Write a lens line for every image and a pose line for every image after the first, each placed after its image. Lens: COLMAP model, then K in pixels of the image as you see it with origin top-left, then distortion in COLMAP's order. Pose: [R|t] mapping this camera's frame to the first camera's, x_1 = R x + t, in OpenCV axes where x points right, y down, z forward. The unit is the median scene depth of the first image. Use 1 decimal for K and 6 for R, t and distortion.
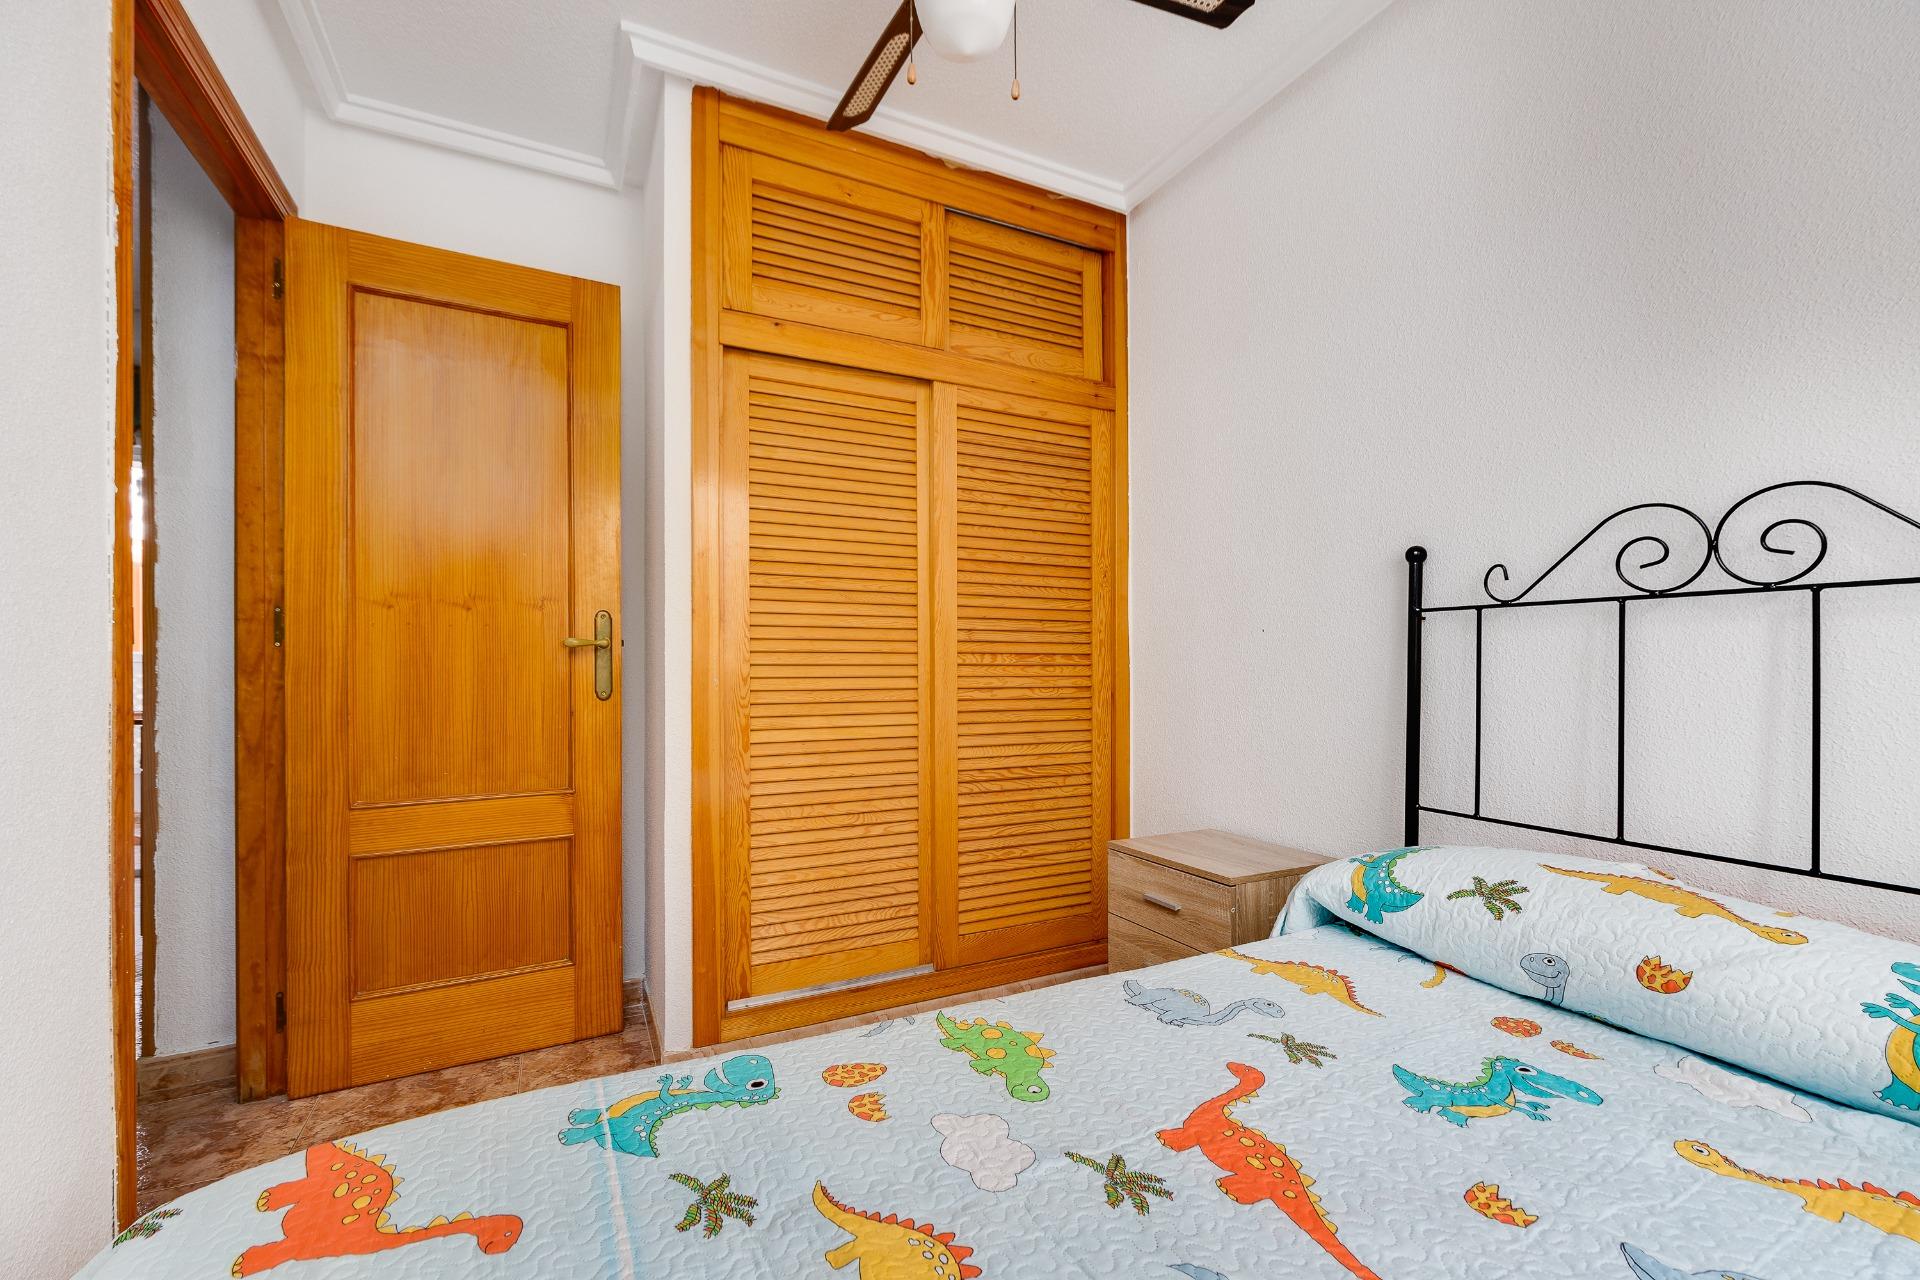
lens RADIAL K [[789.5, 0, 956.3], [0, 789.5, 655.4], [0, 0, 1]] dist [-0.003845, 0.000716]
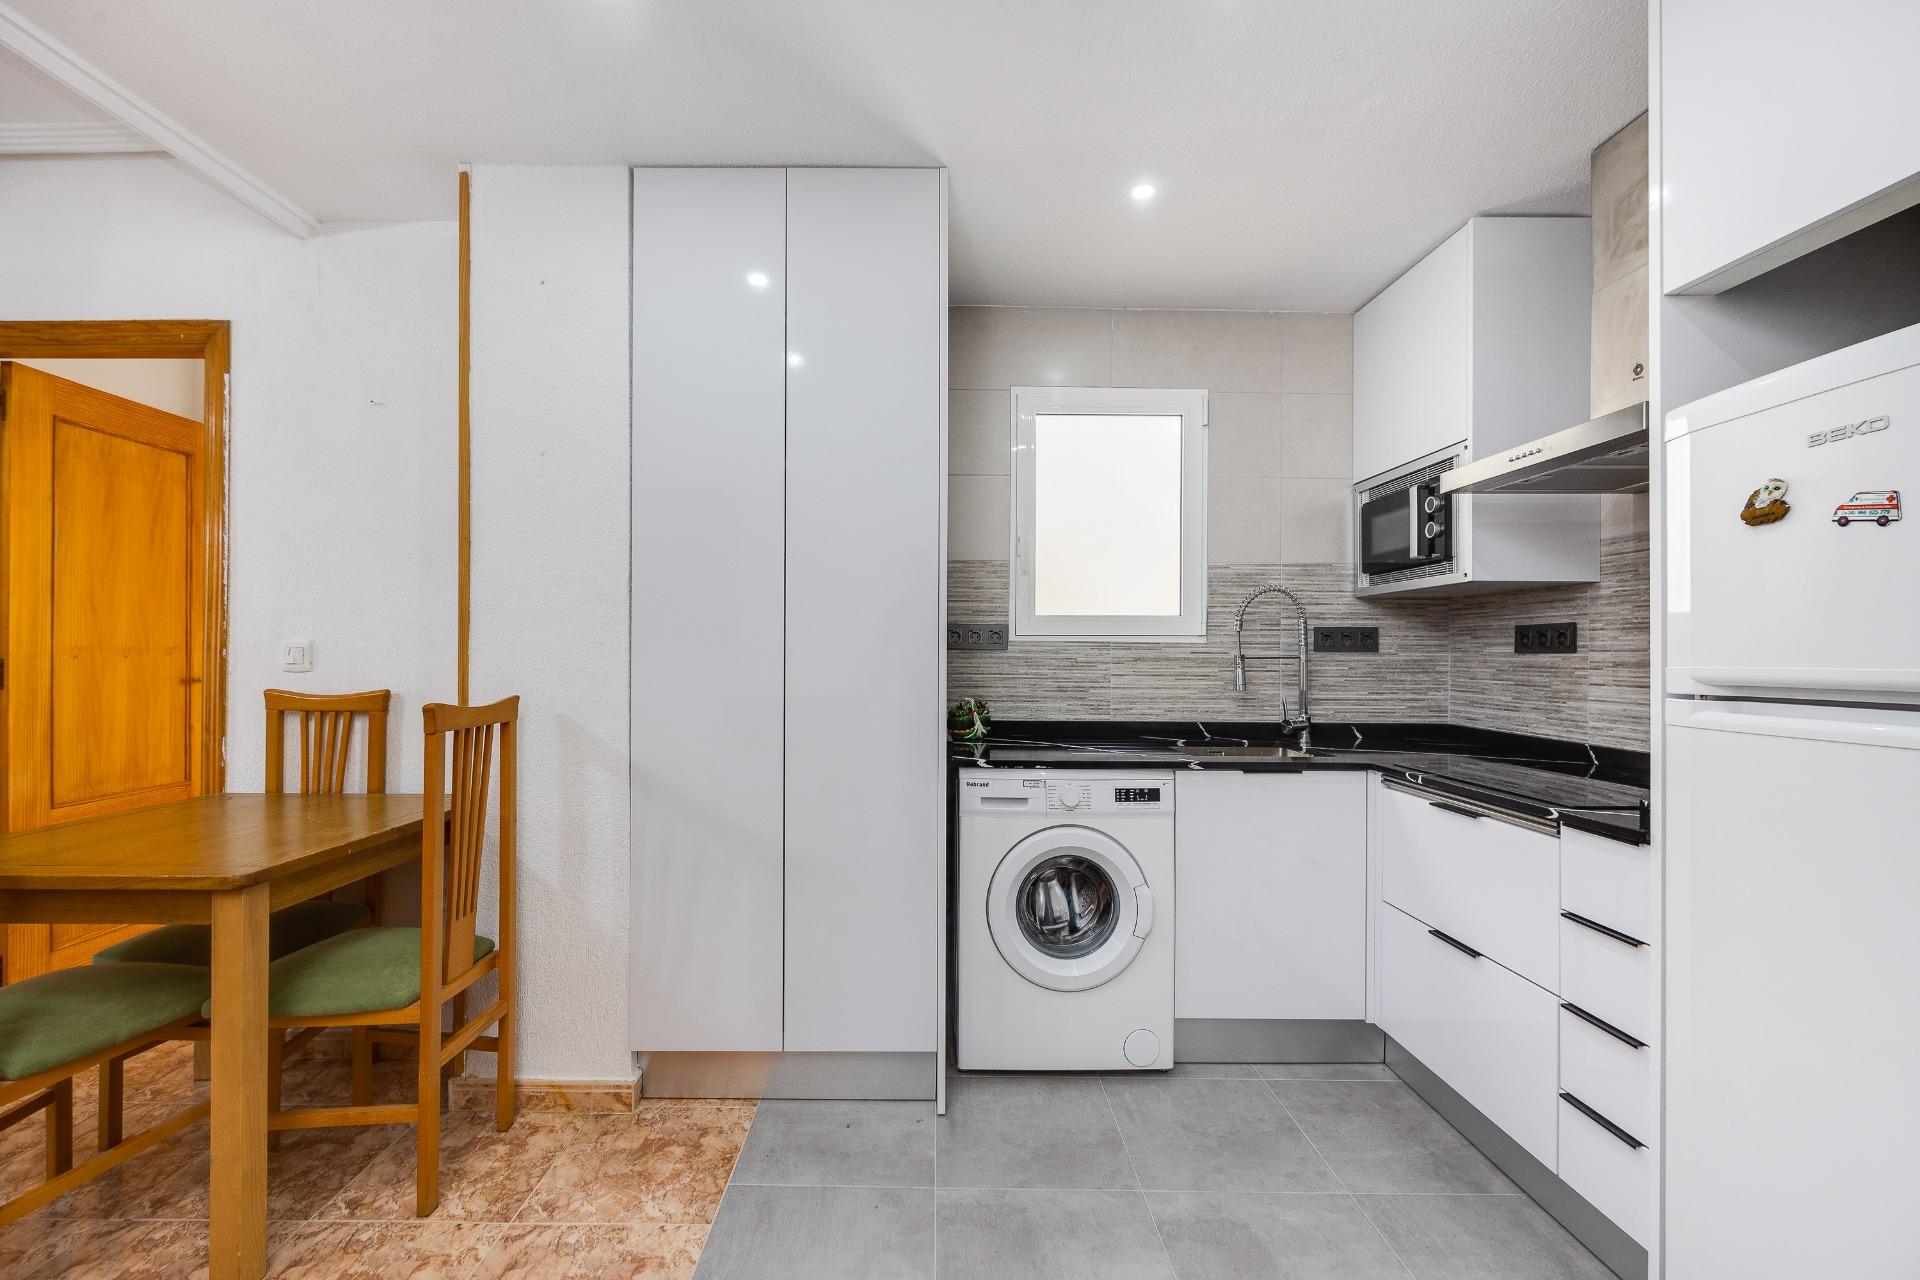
lens RADIAL K [[789.5, 0, 931.5], [0, 789.5, 643.4], [0, 0, 1]] dist [-0.003845, 0.000716]
pose [[0.451496, 0.008202, 0.892235, -1.240315], [-0.005323, 0.999965, -0.006499, -0.082296], [-0.892257, -0.001815, 0.451524, -0.898568]]
